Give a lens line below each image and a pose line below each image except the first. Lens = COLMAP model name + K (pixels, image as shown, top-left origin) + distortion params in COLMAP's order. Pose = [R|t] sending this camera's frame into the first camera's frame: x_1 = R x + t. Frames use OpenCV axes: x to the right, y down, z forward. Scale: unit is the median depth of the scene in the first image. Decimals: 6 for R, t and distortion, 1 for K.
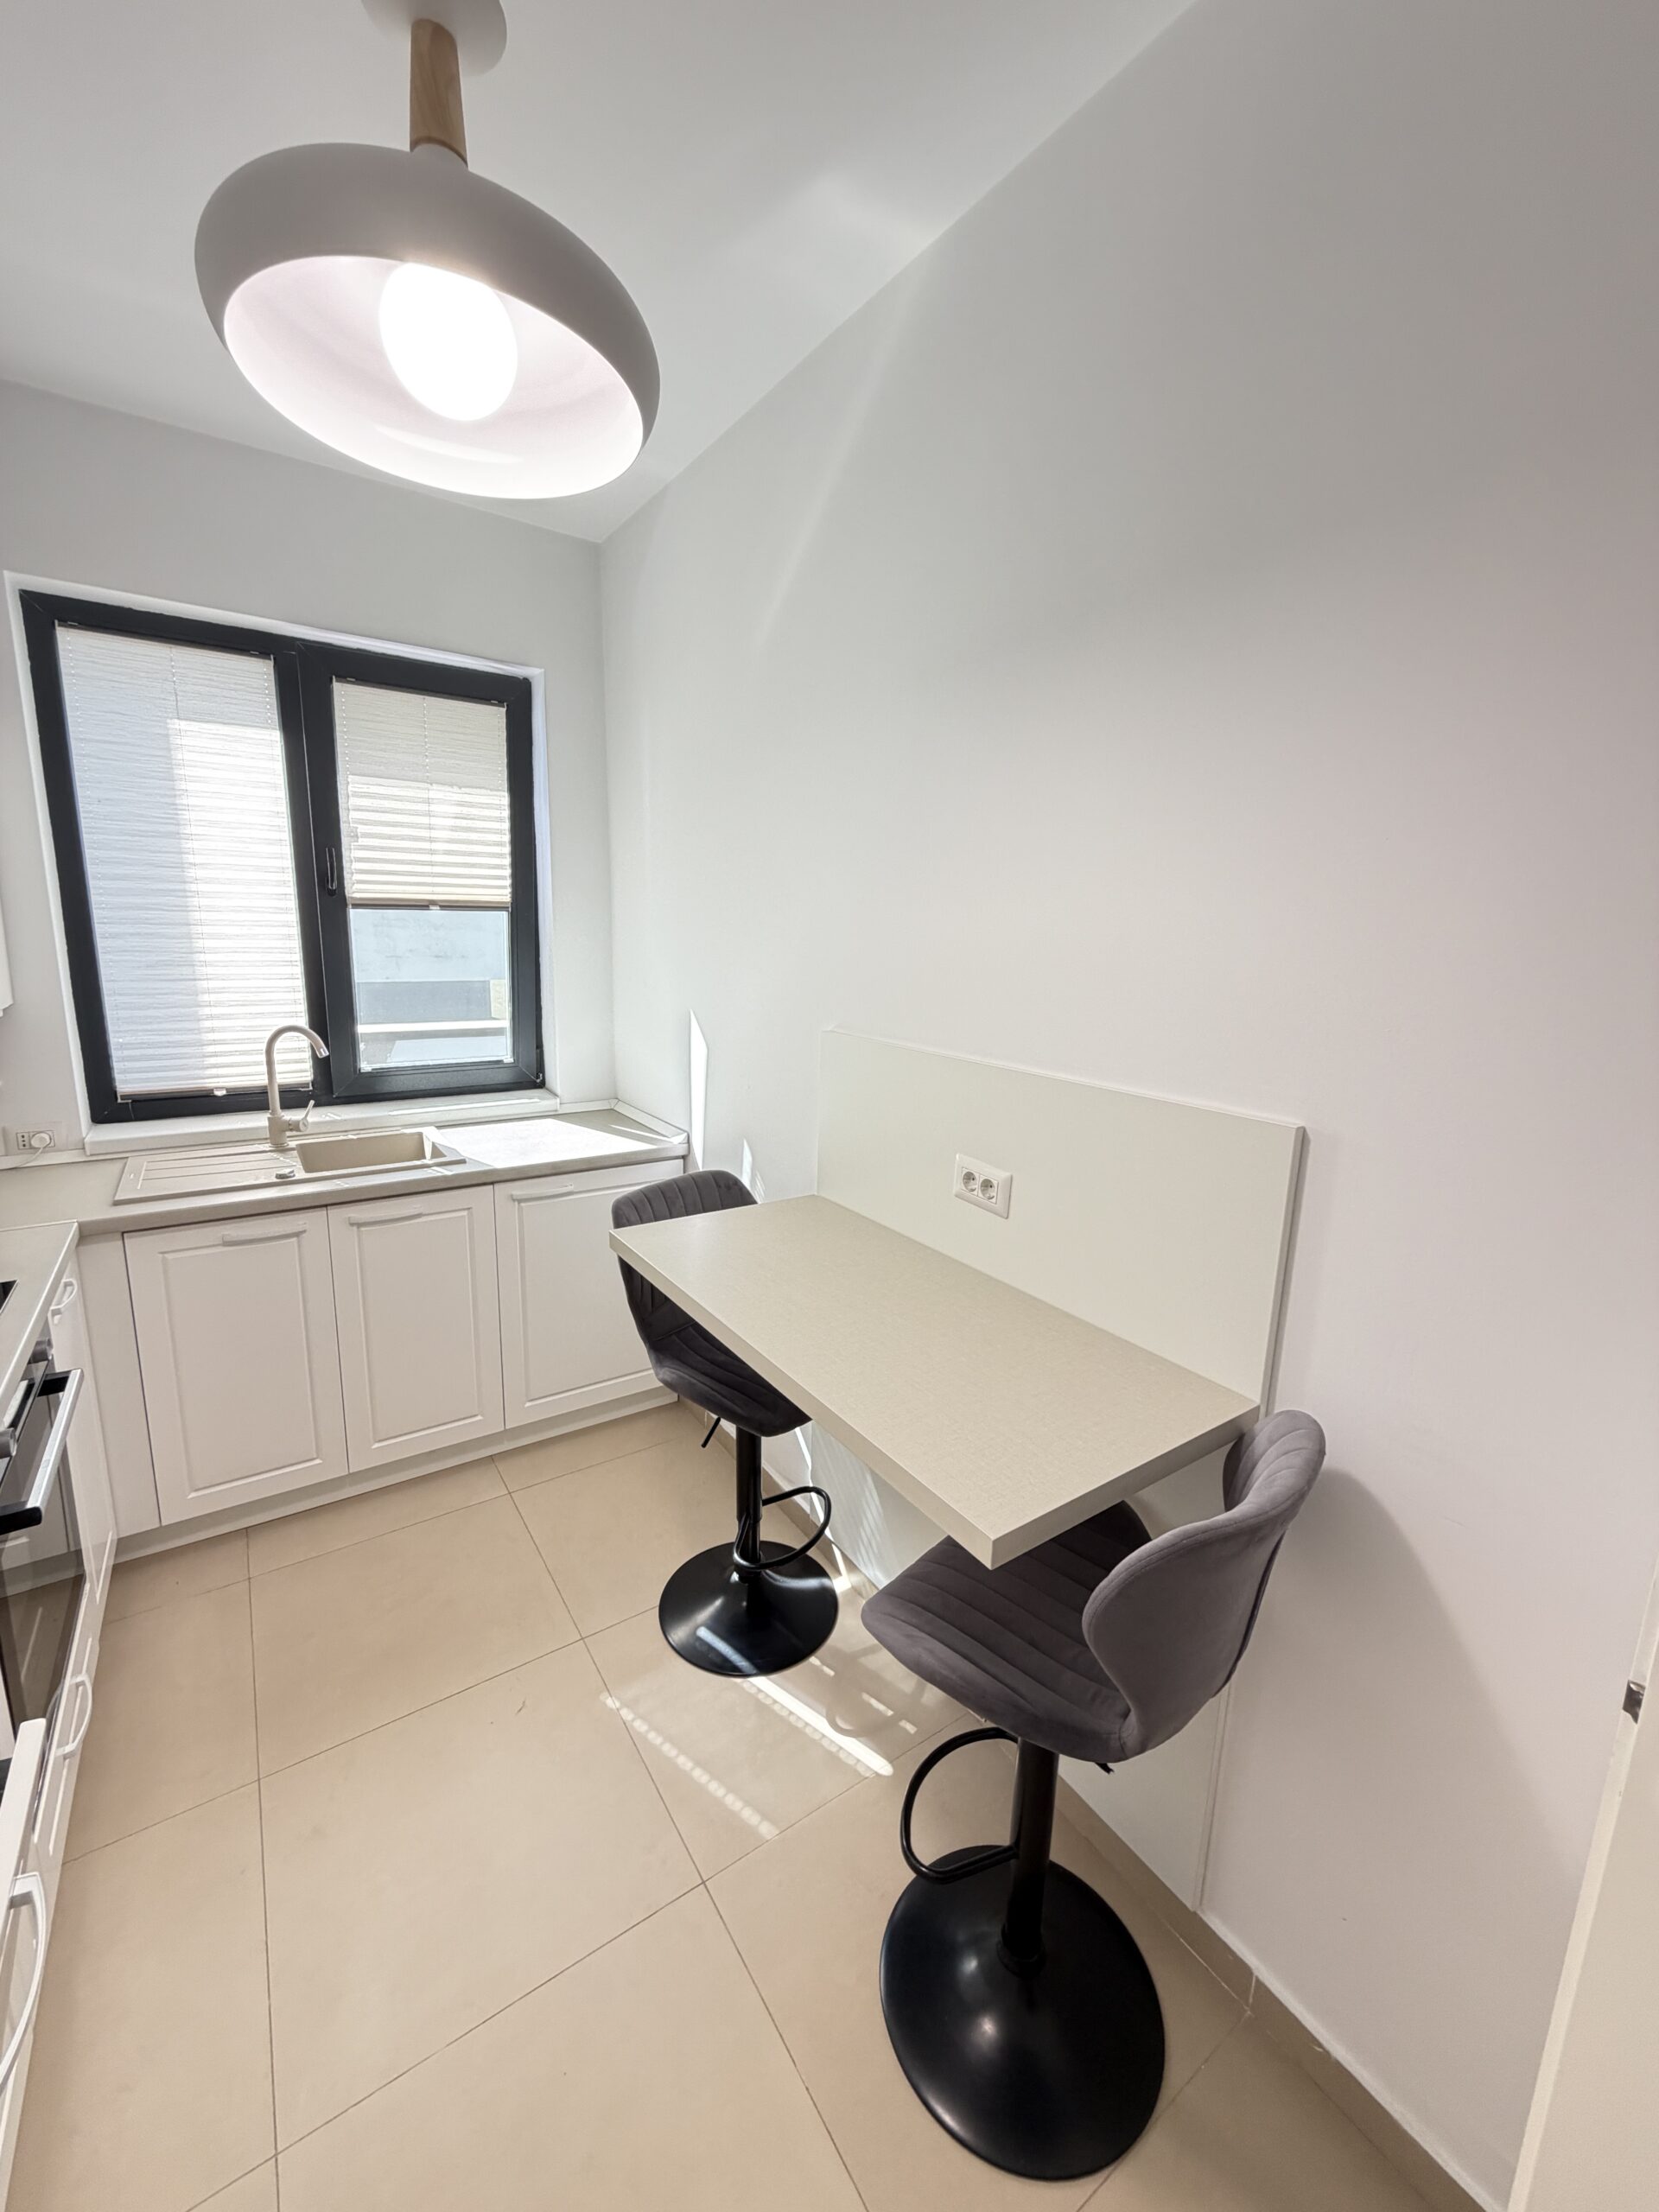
lens RADIAL K [[881.1, 0, 829.8], [0, 881.1, 1102.5], [0, 0, 1]] dist [-0.003657, 0.000677]
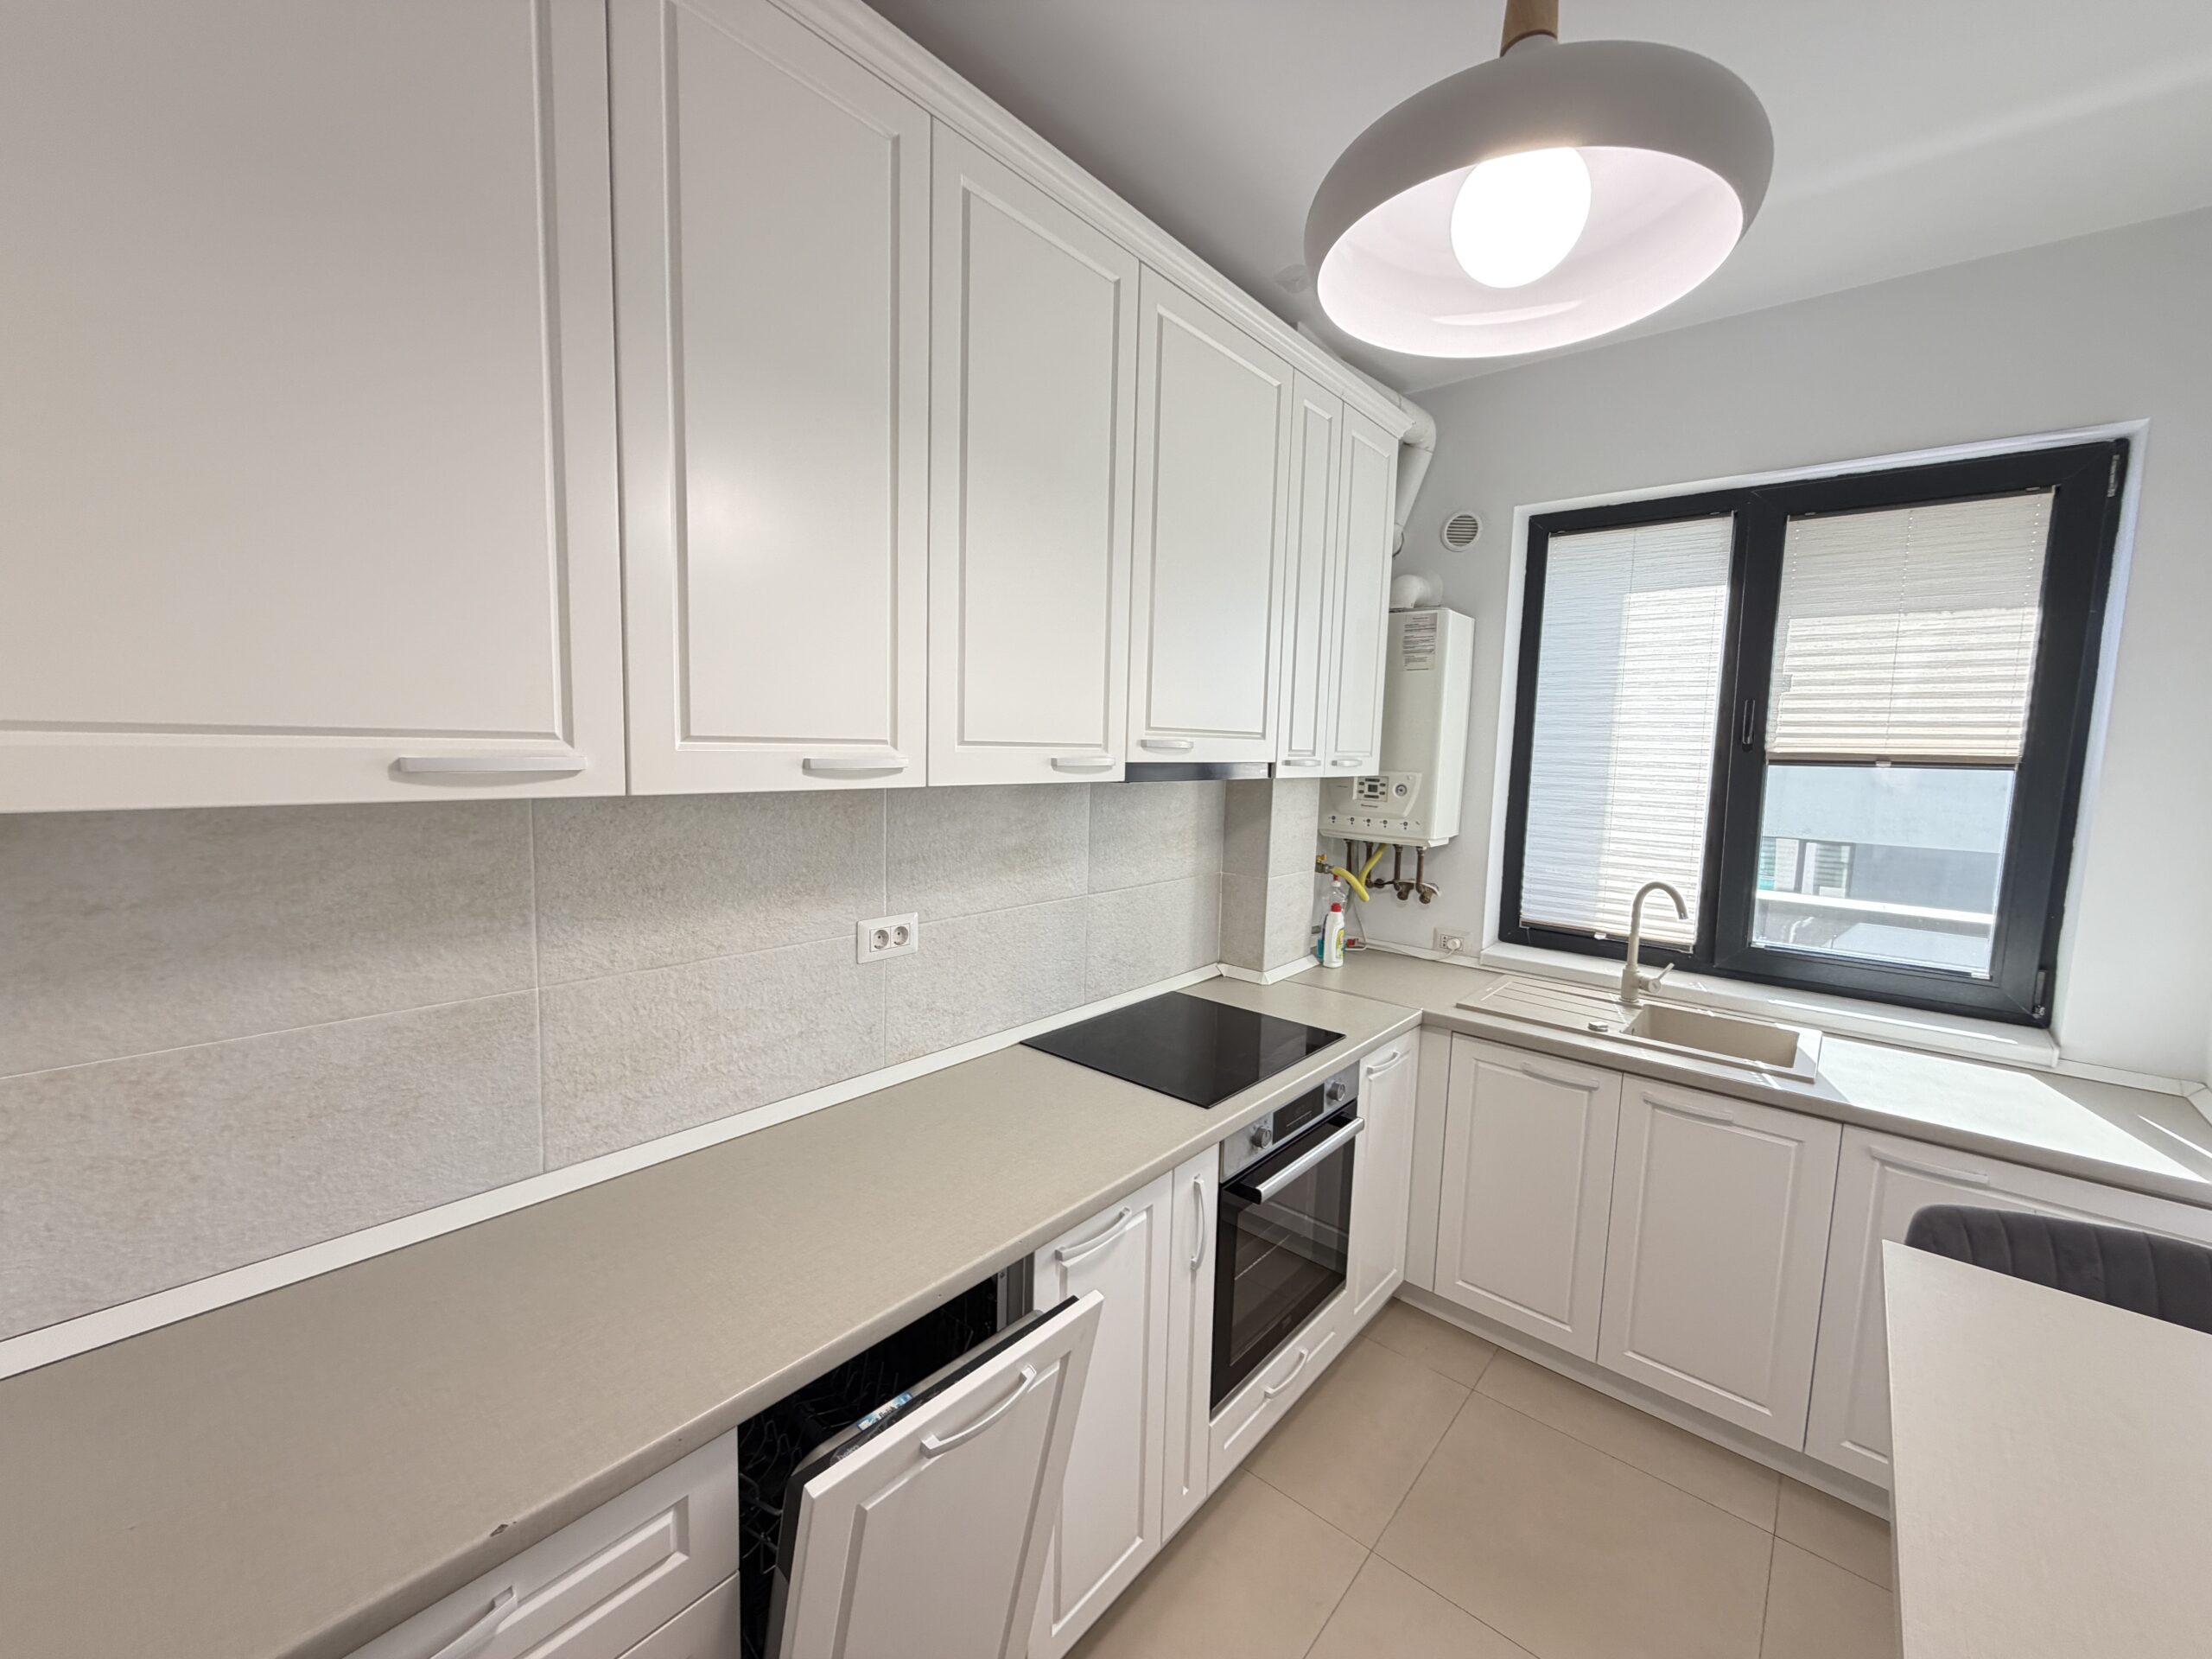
lens RADIAL K [[881.1, 0, 1098.6], [0, 881.1, 828.6], [0, 0, 1]] dist [-0.003657, 0.000677]
pose [[0.253901, 0.078840, -0.964012, 0.154346], [-0.210295, 0.977330, 0.024542, -0.037229], [0.944092, 0.196495, 0.264725, 0.139696]]
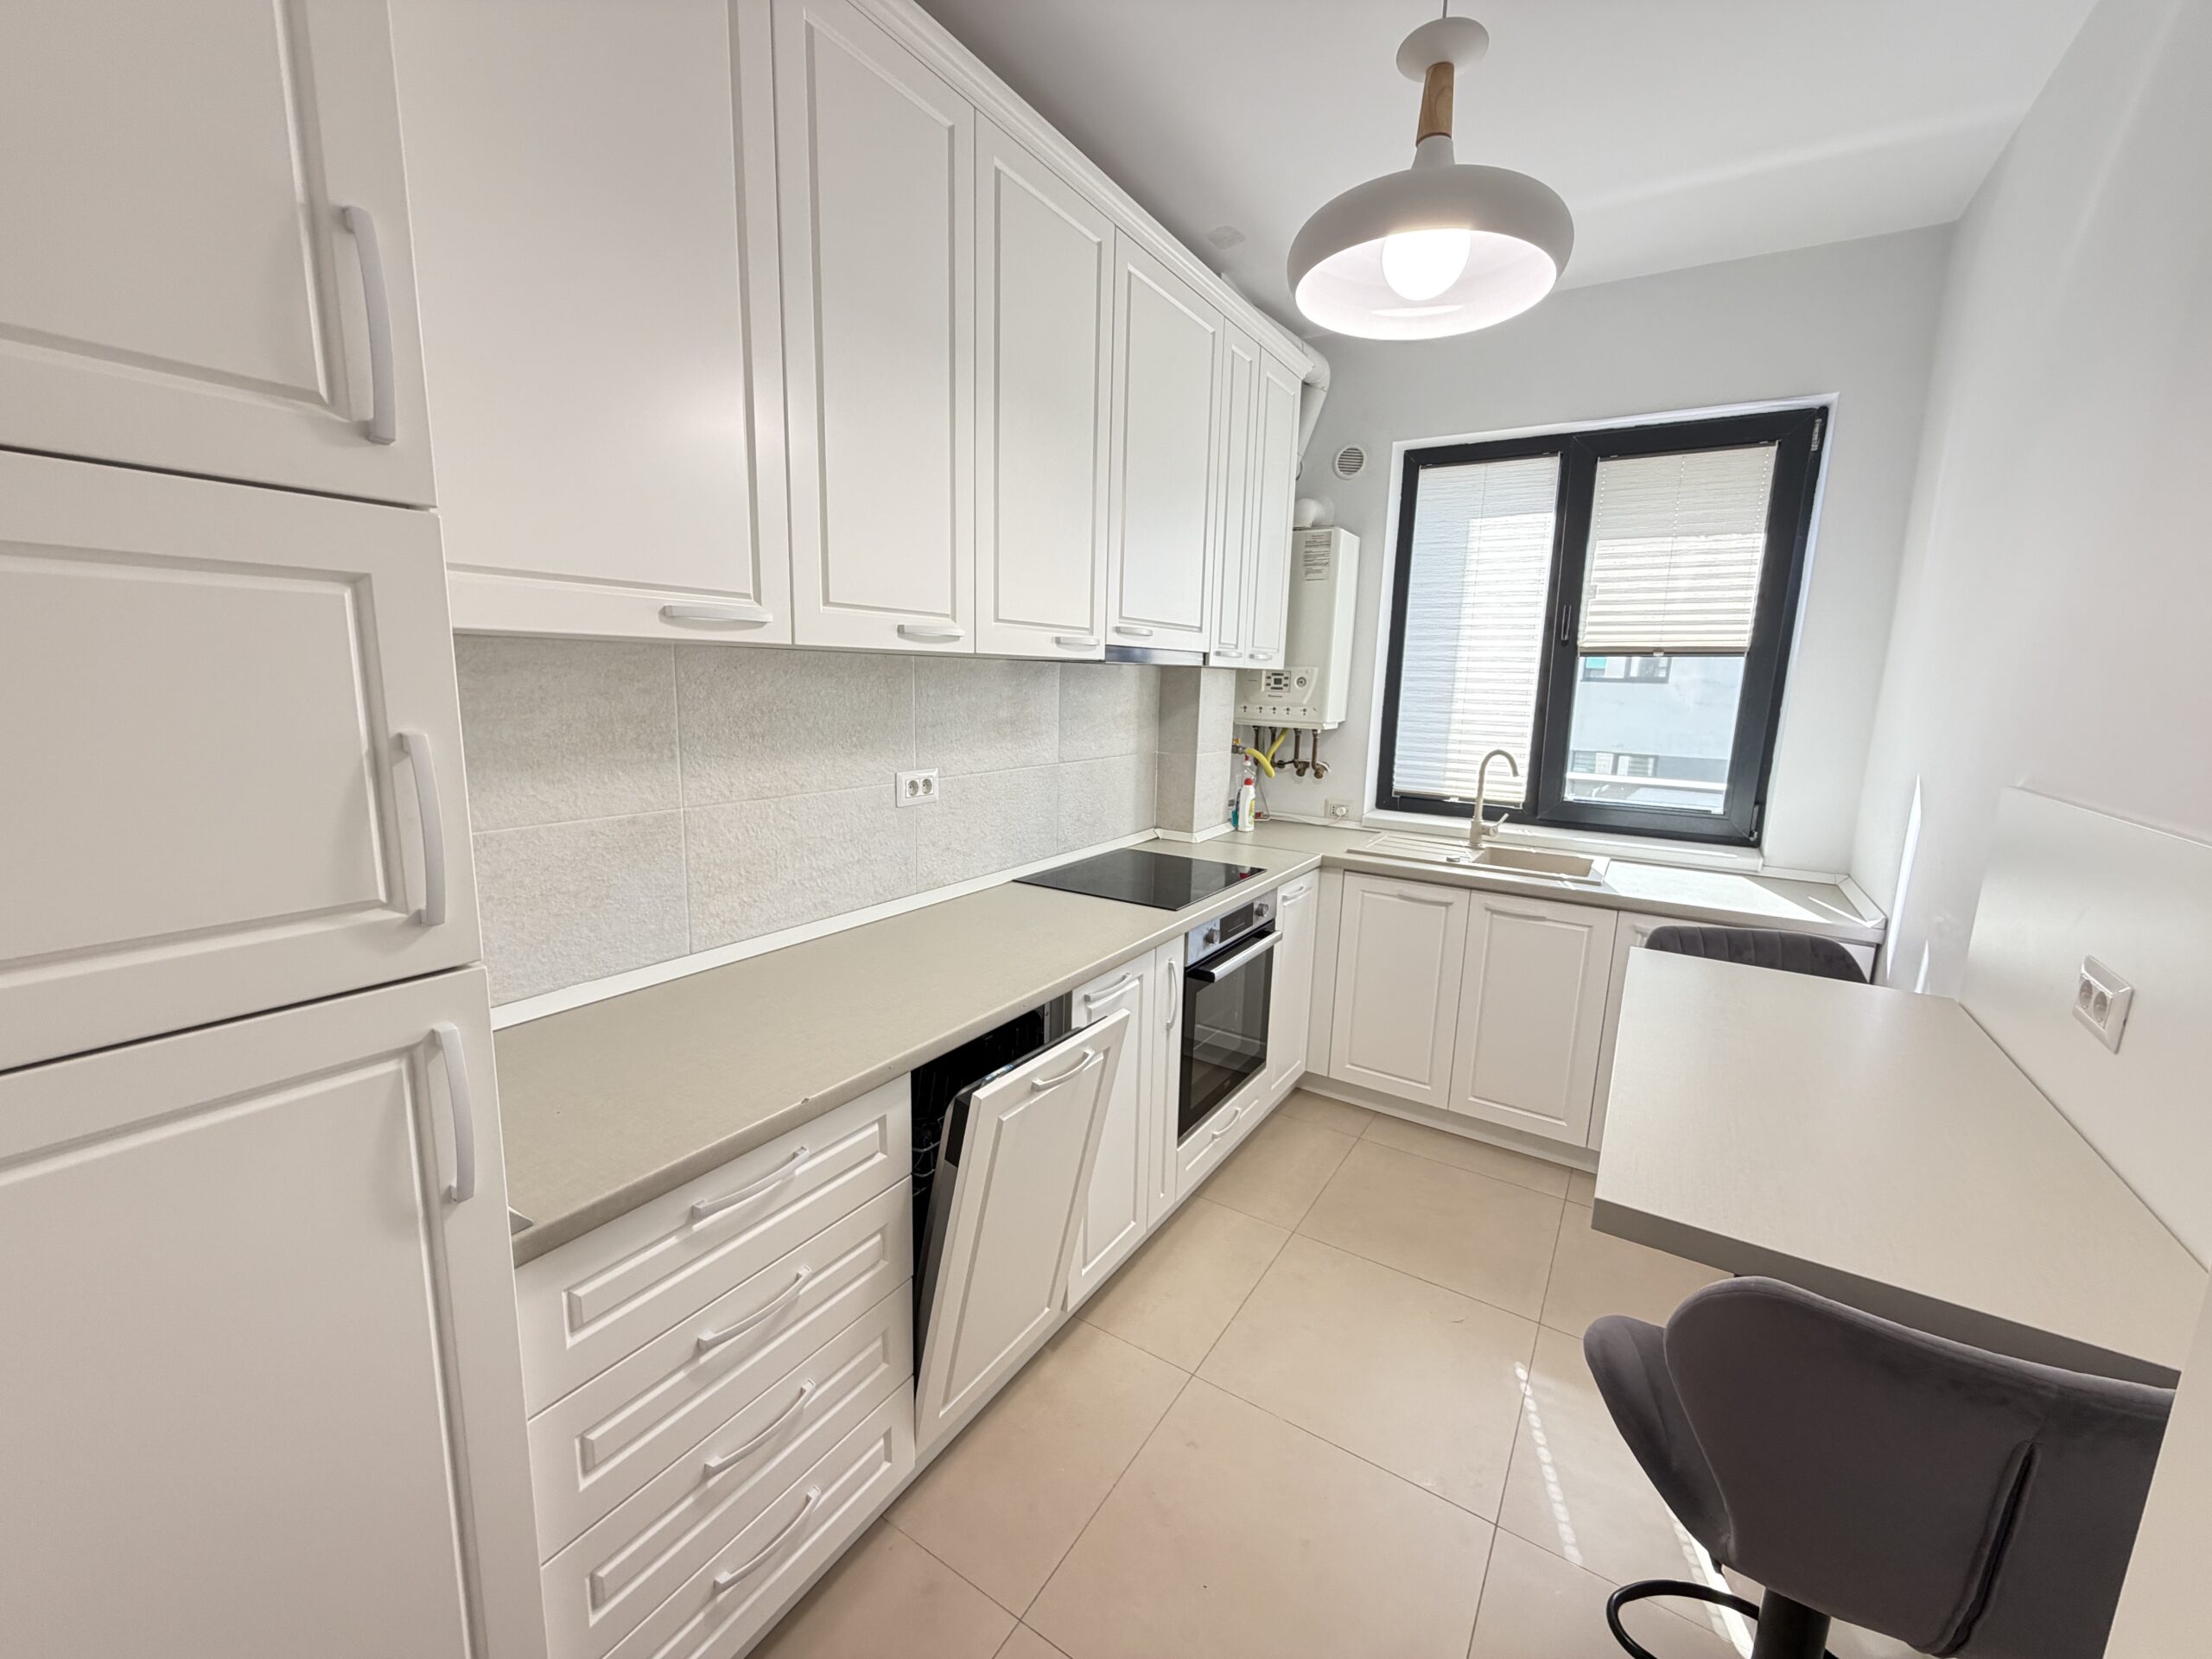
lens RADIAL K [[881.1, 0, 1098.9], [0, 881.1, 829.8], [0, 0, 1]] dist [-0.003657, 0.000677]
pose [[0.389133, 0.146336, -0.909484, 0.299639], [-0.196002, 0.977847, 0.073474, 0.040685], [0.900088, 0.149670, 0.409195, 0.000080]]
